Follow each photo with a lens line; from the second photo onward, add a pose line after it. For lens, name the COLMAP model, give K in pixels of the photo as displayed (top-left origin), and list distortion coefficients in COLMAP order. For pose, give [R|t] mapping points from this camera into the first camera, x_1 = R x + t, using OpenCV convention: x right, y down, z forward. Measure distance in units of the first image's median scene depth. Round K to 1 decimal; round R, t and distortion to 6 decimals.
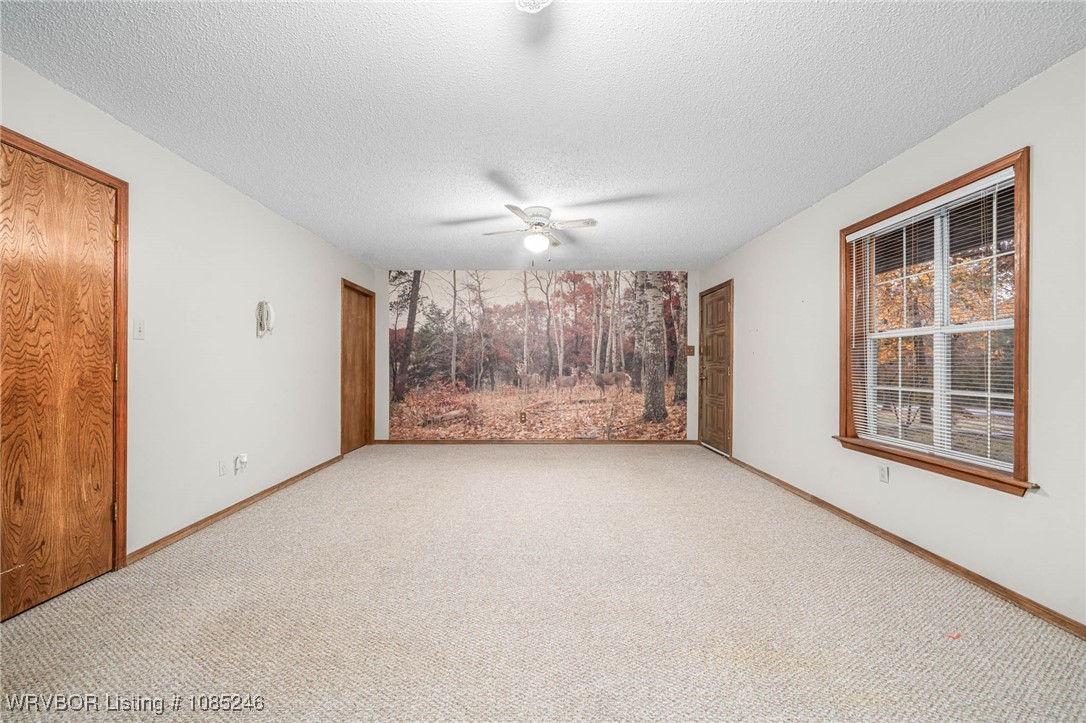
lens RADIAL K [[425.6, 0, 543.0], [0, 425.6, 361.5], [0, 0, 1]] dist [0.000417, 0.000036]
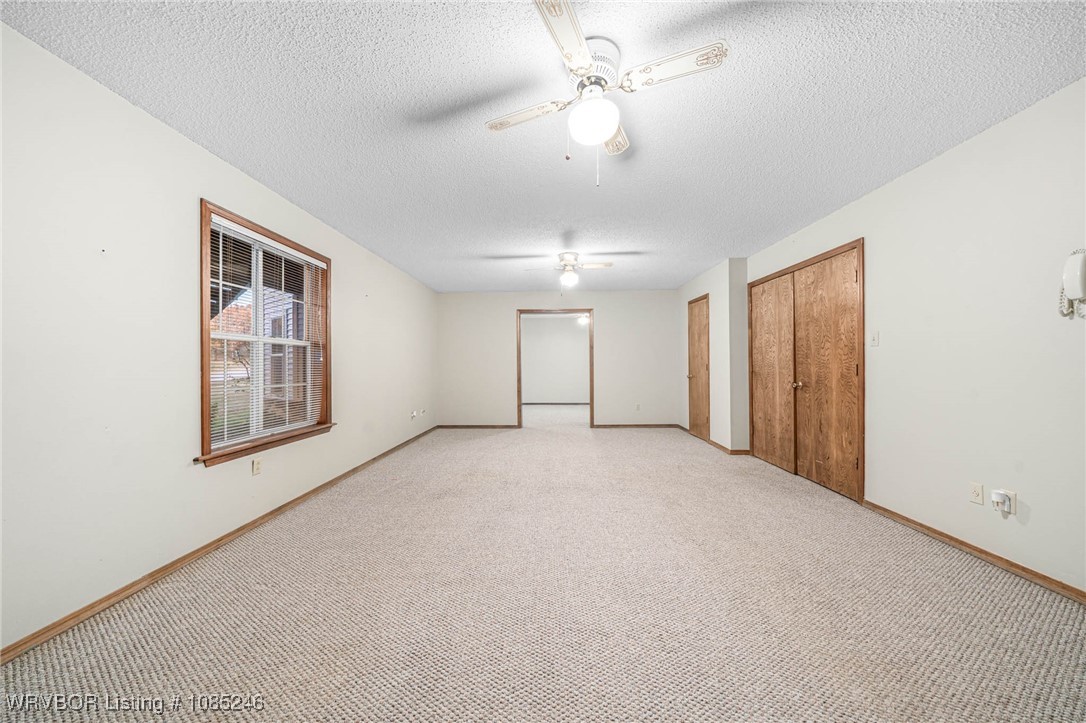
lens RADIAL K [[371.0, 0, 540.4], [0, 371.0, 362.3], [0, 0, 1]] dist [-0.007515, 0.000028]
pose [[-0.999192, 0.002045, 0.040145, 0.052758], [0.001474, 0.999898, -0.014231, 0.015010], [-0.040170, -0.014160, -0.999093, 2.427445]]
